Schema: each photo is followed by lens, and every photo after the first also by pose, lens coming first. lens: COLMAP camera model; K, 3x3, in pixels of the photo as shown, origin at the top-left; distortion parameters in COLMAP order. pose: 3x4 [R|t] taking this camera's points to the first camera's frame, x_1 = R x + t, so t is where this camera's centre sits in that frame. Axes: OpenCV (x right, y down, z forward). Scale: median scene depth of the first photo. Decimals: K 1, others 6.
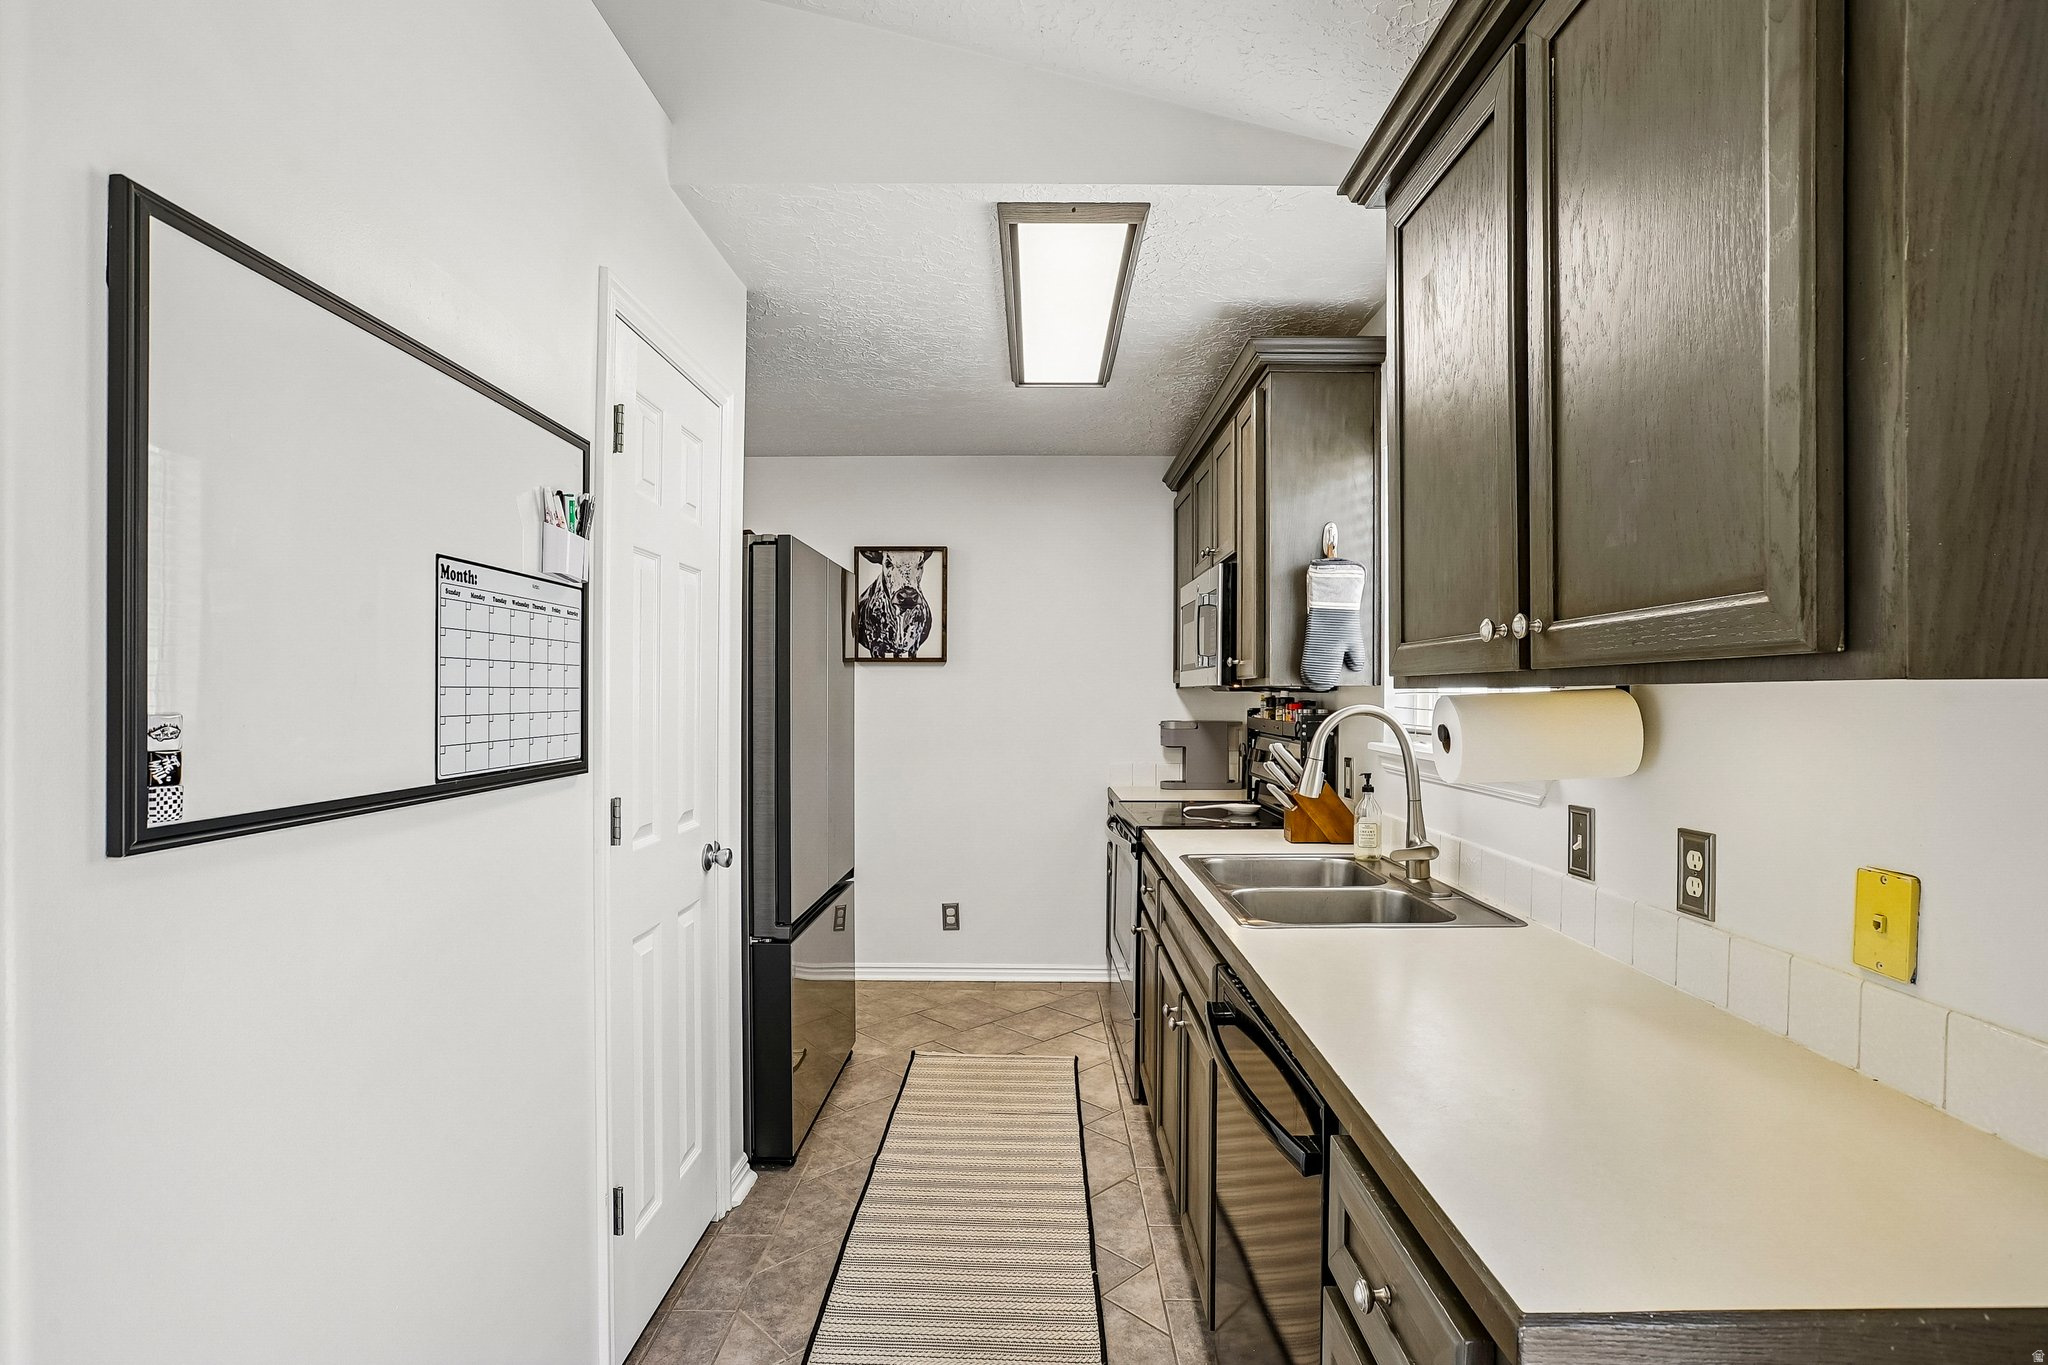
lens RADIAL K [[983.9, 0, 1023.6], [0, 983.9, 687.0], [0, 0, 1]] dist [-0.034720, 0.013192]
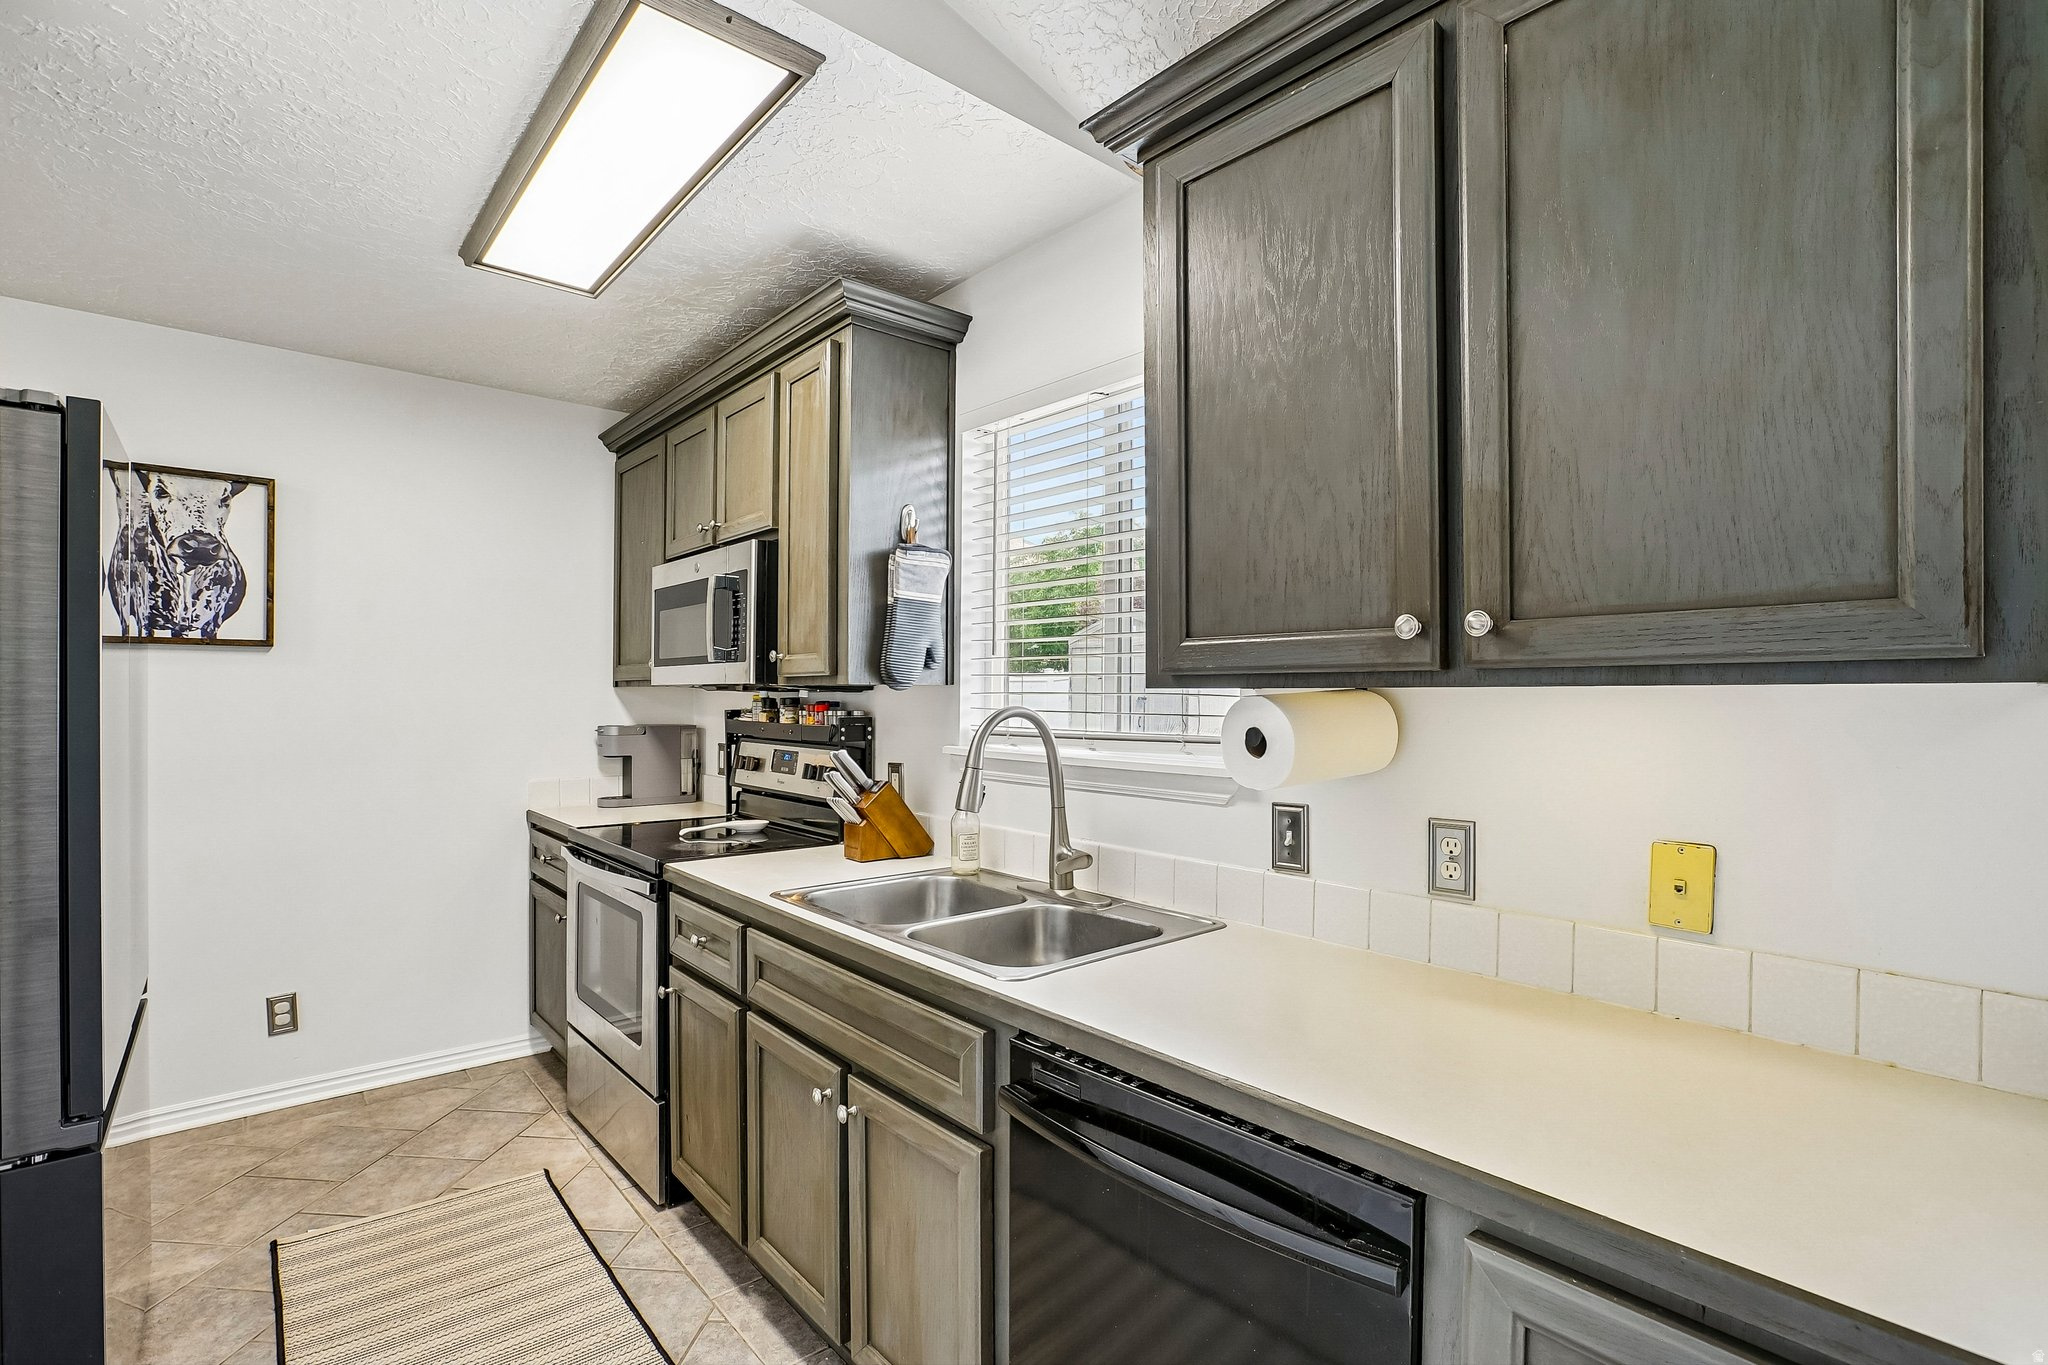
lens RADIAL K [[946.1, 0, 1020.7], [0, 946.1, 691.0], [0, 0, 1]] dist [-0.034215, 0.012471]
pose [[0.751255, 0.001973, 0.660009, -0.151843], [-0.005143, 0.999983, 0.002864, 0.001279], [-0.659992, -0.005546, 0.751252, 0.218885]]
